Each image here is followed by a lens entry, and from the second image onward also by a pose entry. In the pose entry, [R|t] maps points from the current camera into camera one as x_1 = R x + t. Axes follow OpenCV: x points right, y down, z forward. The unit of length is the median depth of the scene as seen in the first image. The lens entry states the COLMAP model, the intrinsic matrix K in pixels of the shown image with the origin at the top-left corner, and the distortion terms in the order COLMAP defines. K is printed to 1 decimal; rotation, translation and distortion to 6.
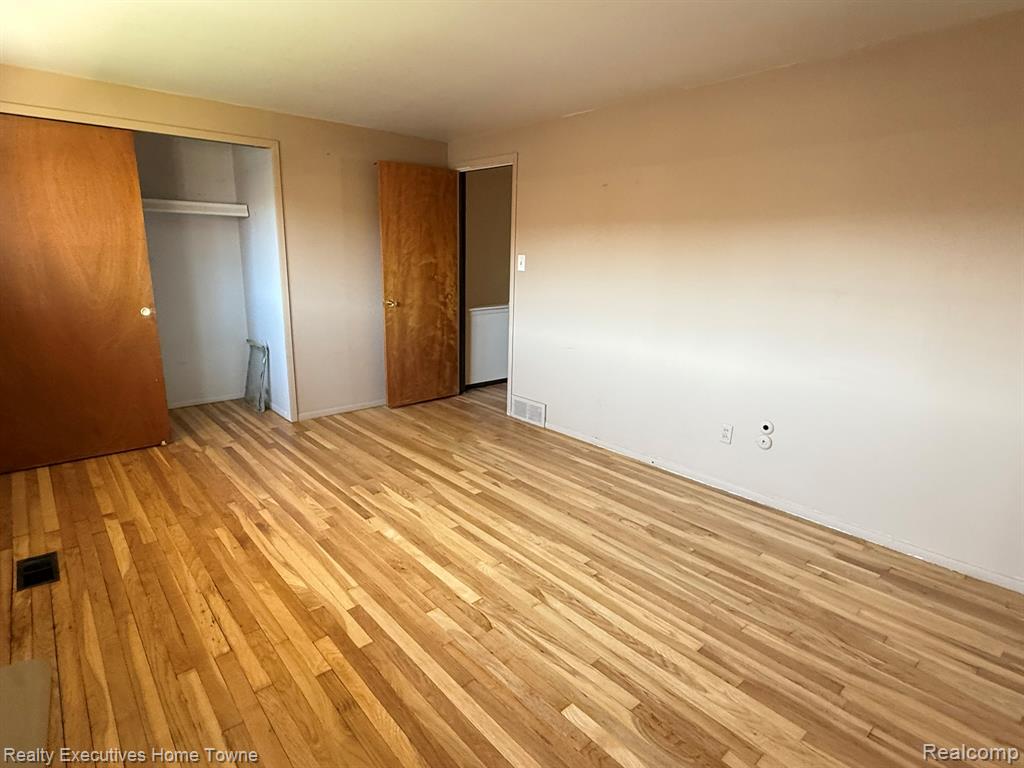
lens RADIAL K [[548.9, 0, 512.0], [0, 548.9, 384.0], [0, 0, 1]] dist [0.002064, 0.000360]
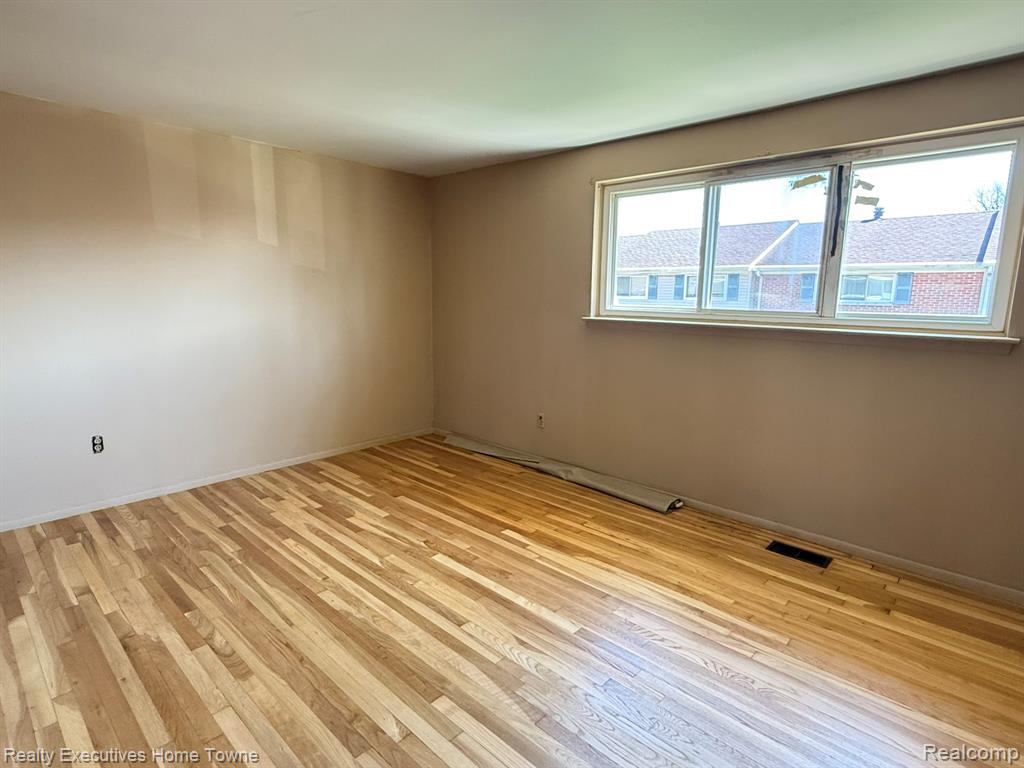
lens RADIAL K [[548.9, 0, 512.0], [0, 548.9, 384.0], [0, 0, 1]] dist [0.002064, 0.000360]
pose [[-0.995233, -0.015163, -0.096341, -0.105663], [-0.051628, 0.919988, 0.388532, -0.445136], [0.082742, 0.391654, -0.916385, 1.902280]]
